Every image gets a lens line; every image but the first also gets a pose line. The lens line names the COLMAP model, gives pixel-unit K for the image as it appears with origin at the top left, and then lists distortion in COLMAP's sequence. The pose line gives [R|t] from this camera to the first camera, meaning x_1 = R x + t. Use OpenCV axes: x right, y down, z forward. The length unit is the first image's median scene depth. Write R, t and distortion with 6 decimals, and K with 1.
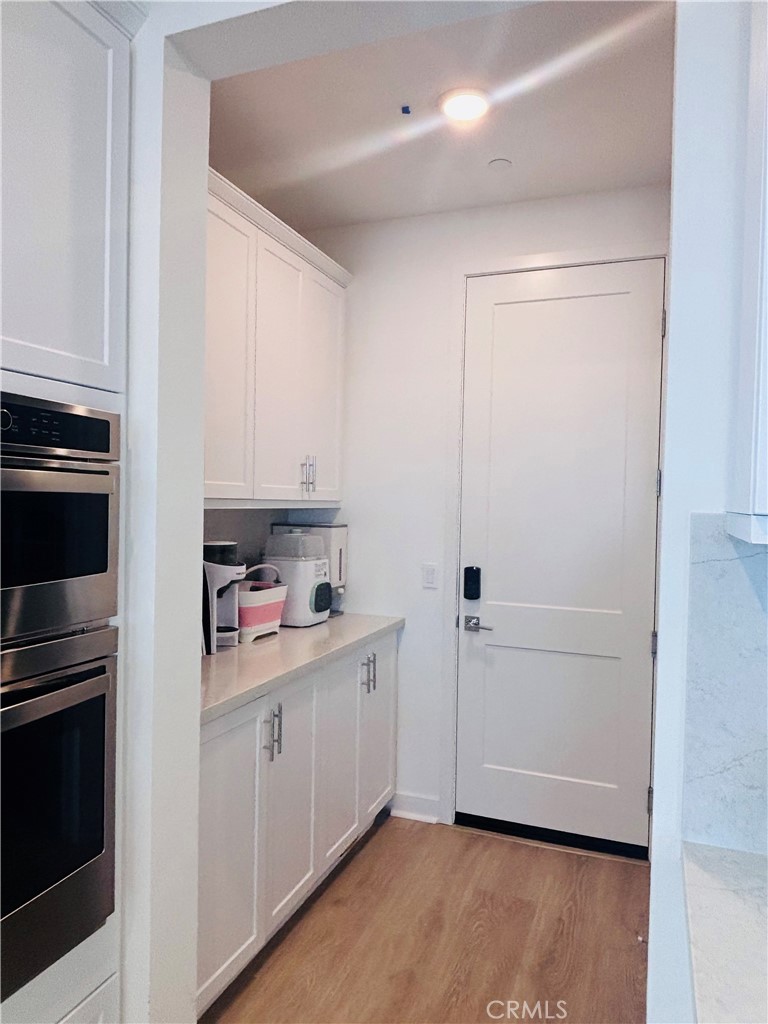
lens RADIAL K [[687.5, 0, 383.7], [0, 687.5, 510.5], [0, 0, 1]] dist [0.006672, -0.002650]
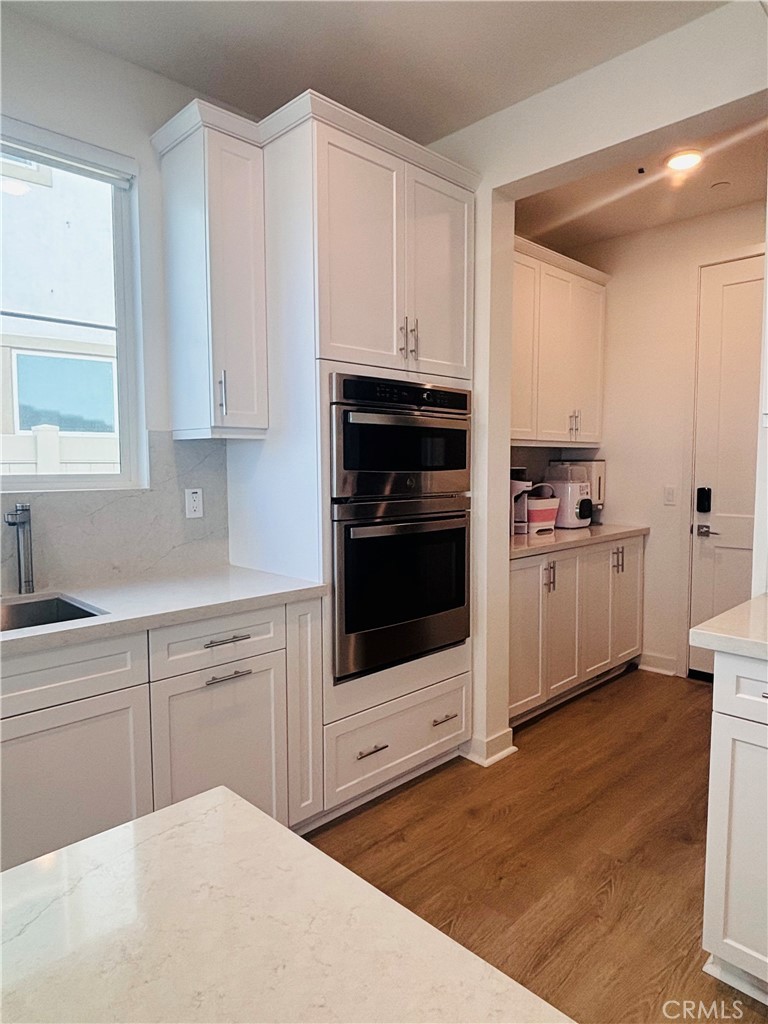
lens RADIAL K [[641.7, 0, 384.5], [0, 641.7, 509.5], [0, 0, 1]] dist [0.034251, -0.005967]
pose [[0.915696, 0.006913, -0.401813, 0.074253], [0.015132, 0.998550, 0.051665, 0.056019], [0.401587, -0.053390, 0.914263, -0.438839]]
